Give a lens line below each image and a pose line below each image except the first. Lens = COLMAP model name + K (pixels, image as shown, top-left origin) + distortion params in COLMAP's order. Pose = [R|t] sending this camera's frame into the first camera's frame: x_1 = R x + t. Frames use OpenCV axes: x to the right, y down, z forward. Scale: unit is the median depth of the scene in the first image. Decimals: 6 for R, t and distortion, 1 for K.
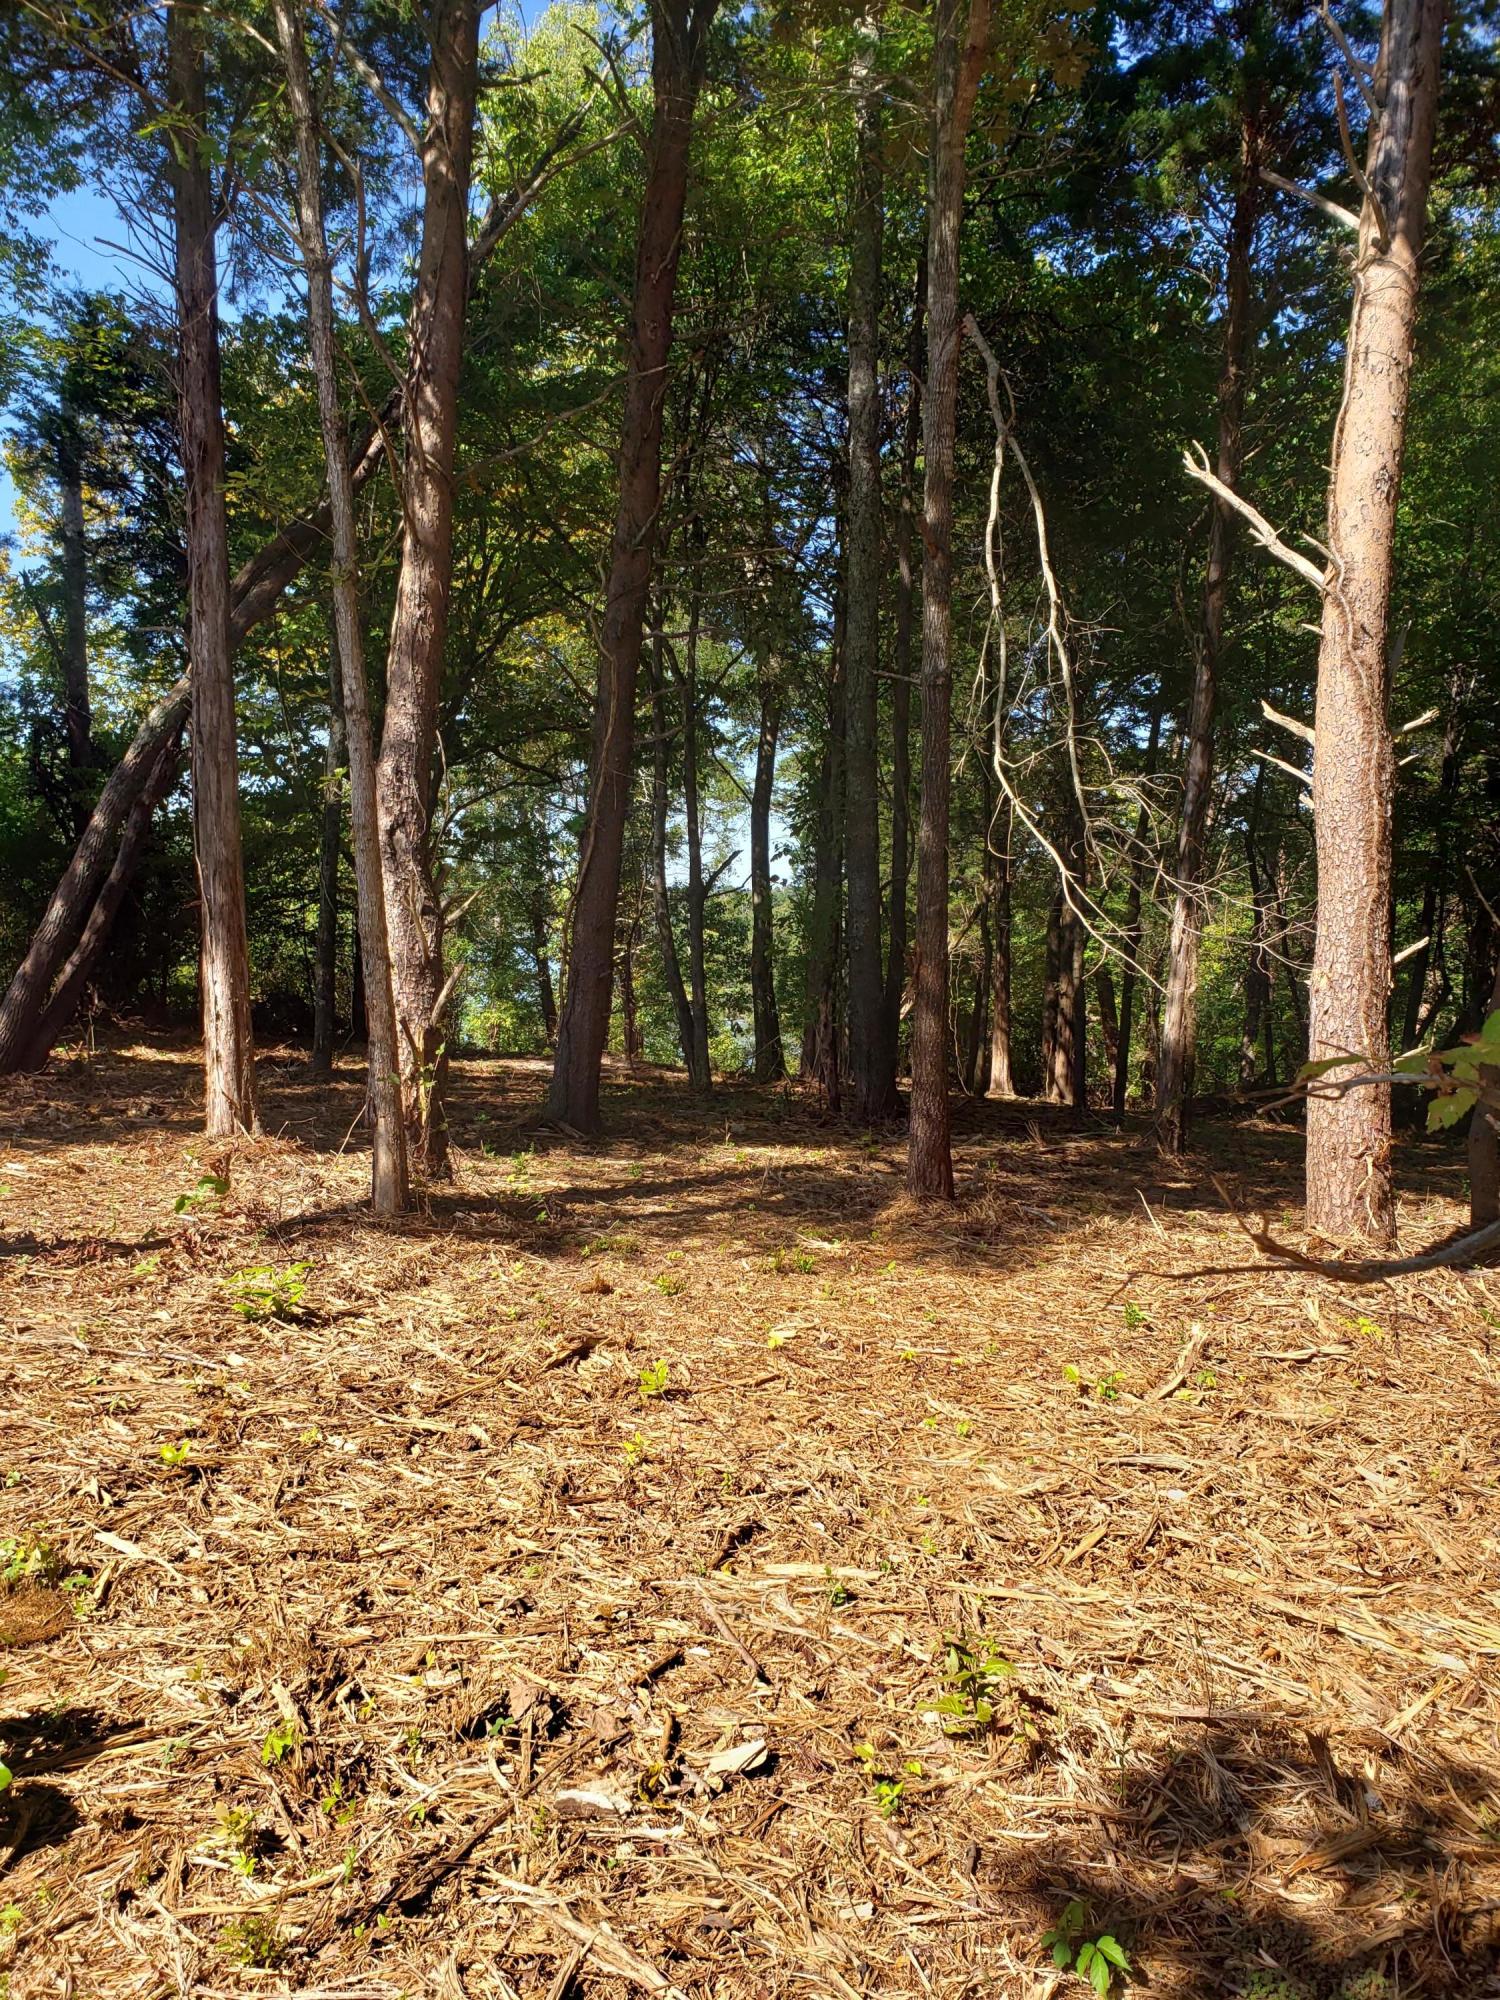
lens RADIAL K [[1532.9, 0, 742.0], [0, 1532.9, 1001.9], [0, 0, 1]] dist [-0.073661, -0.003023]
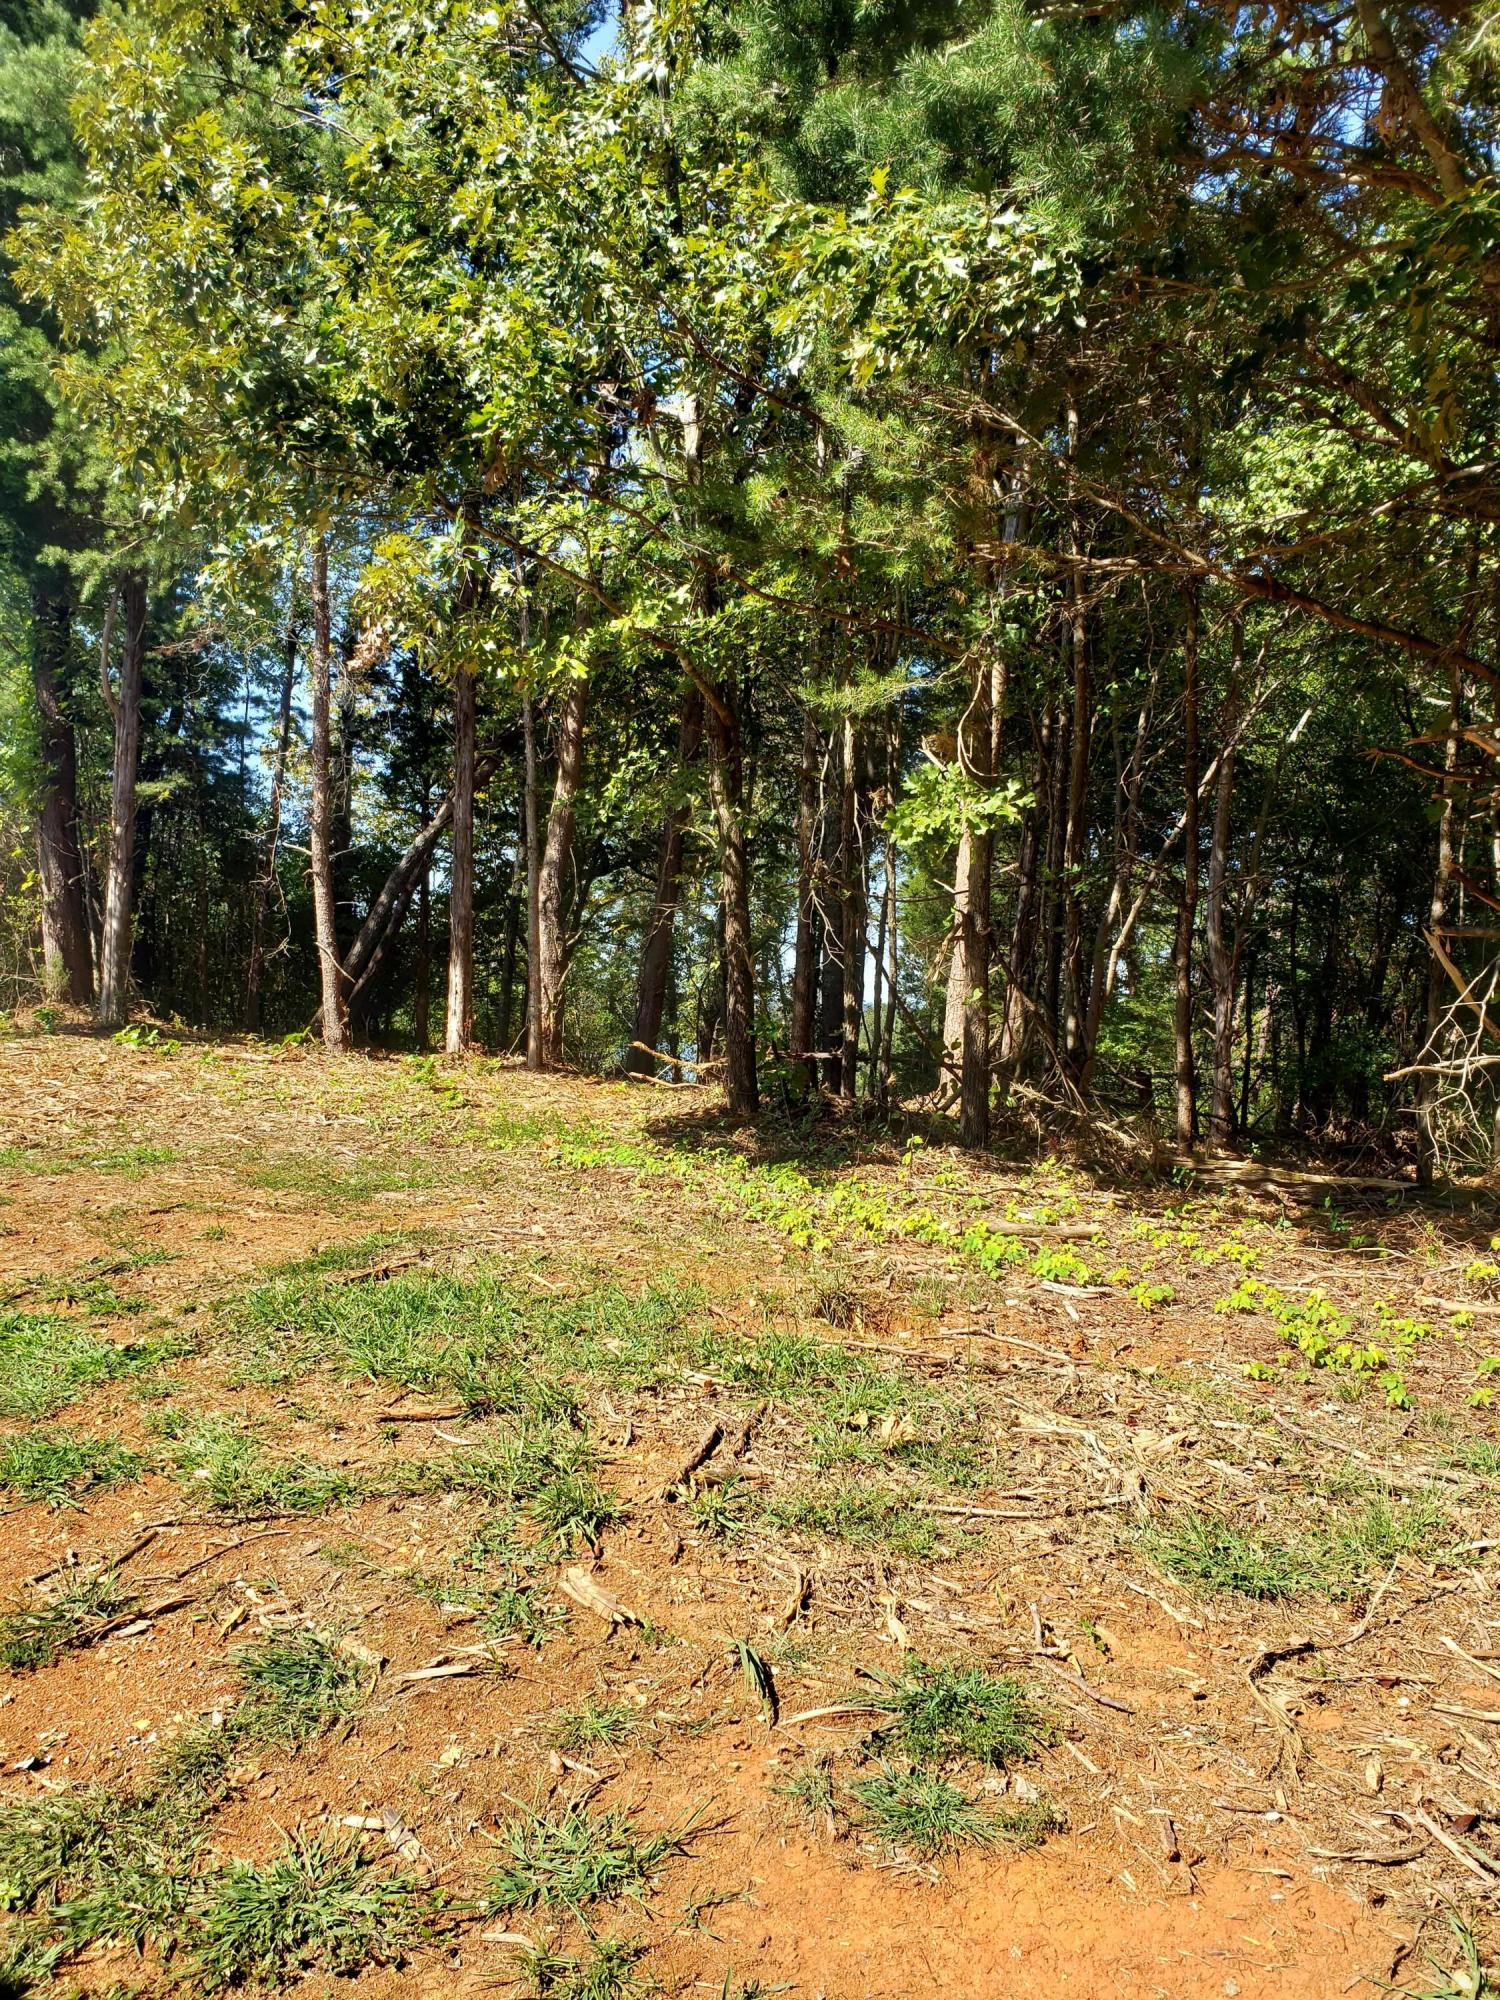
lens RADIAL K [[1532.9, 0, 755.0], [0, 1532.9, 998.9], [0, 0, 1]] dist [-0.073661, -0.003023]
pose [[0.994116, 0.043183, -0.099345, 0.179572], [-0.051249, 0.995467, -0.080124, 0.114240], [0.095435, 0.084743, 0.991822, -0.694119]]
